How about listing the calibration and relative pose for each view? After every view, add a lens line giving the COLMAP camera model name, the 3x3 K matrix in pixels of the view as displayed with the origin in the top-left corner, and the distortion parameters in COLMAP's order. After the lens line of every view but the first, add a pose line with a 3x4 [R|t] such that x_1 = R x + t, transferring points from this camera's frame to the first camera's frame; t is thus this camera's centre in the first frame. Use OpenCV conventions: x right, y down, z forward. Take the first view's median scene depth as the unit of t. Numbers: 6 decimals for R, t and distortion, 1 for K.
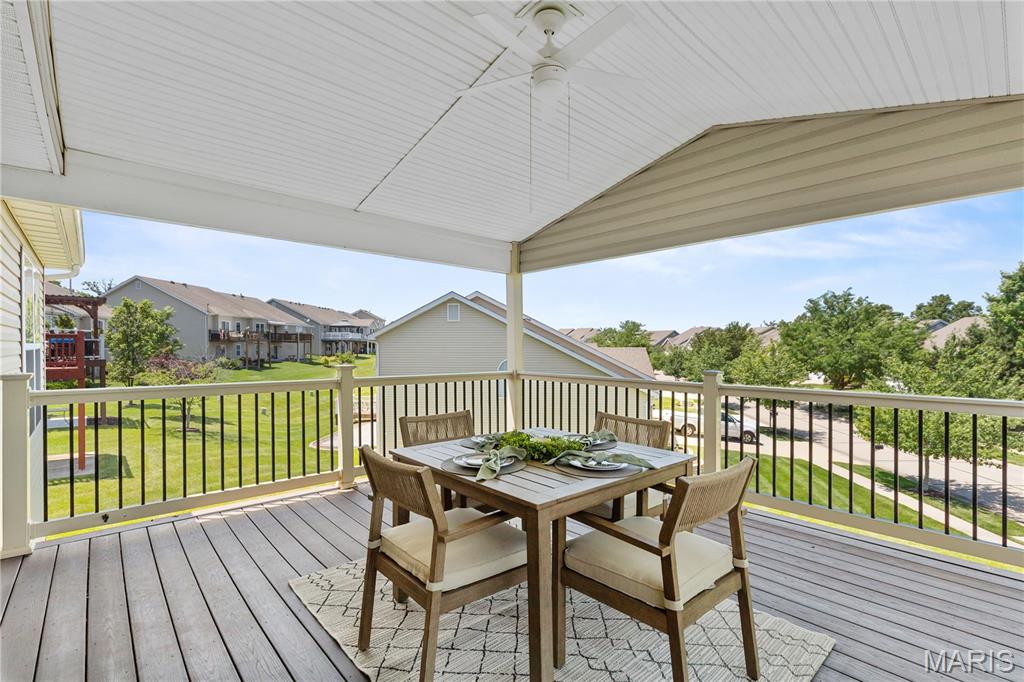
lens RADIAL K [[456.2, 0, 512.0], [0, 456.2, 341.0], [0, 0, 1]] dist [-0.001258, -0.000146]
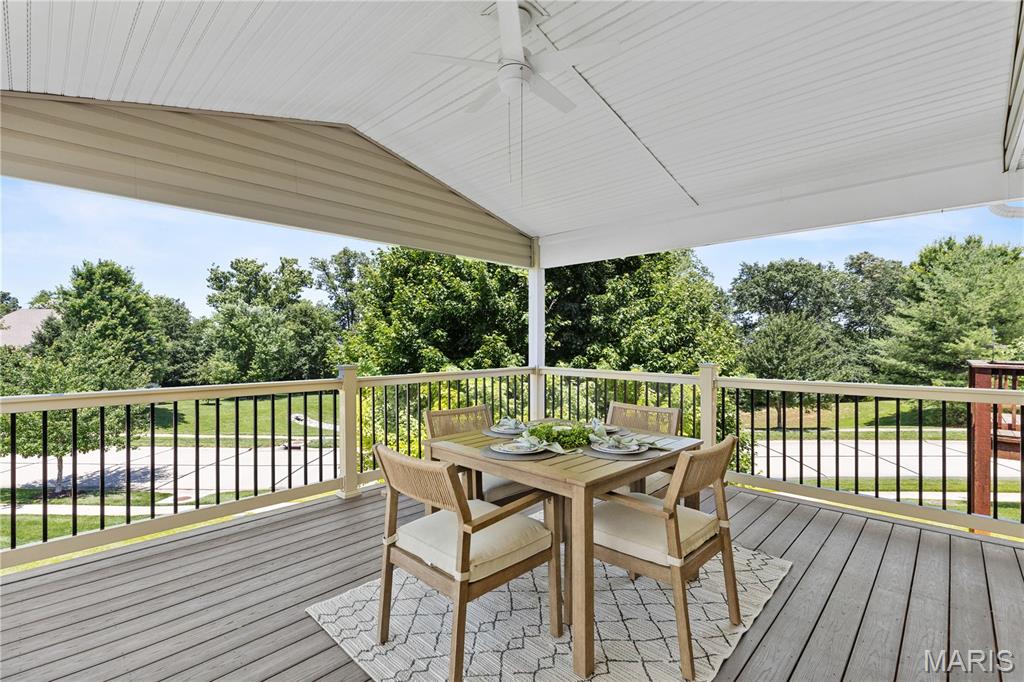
lens RADIAL K [[465.2, 0, 515.3], [0, 465.2, 337.2], [0, 0, 1]] dist [0.001135, 0.000417]
pose [[-0.078935, 0.004176, 0.996871, -0.156716], [-0.010776, 0.999929, -0.005042, 0.001280], [-0.996822, -0.011140, -0.078885, 0.178132]]
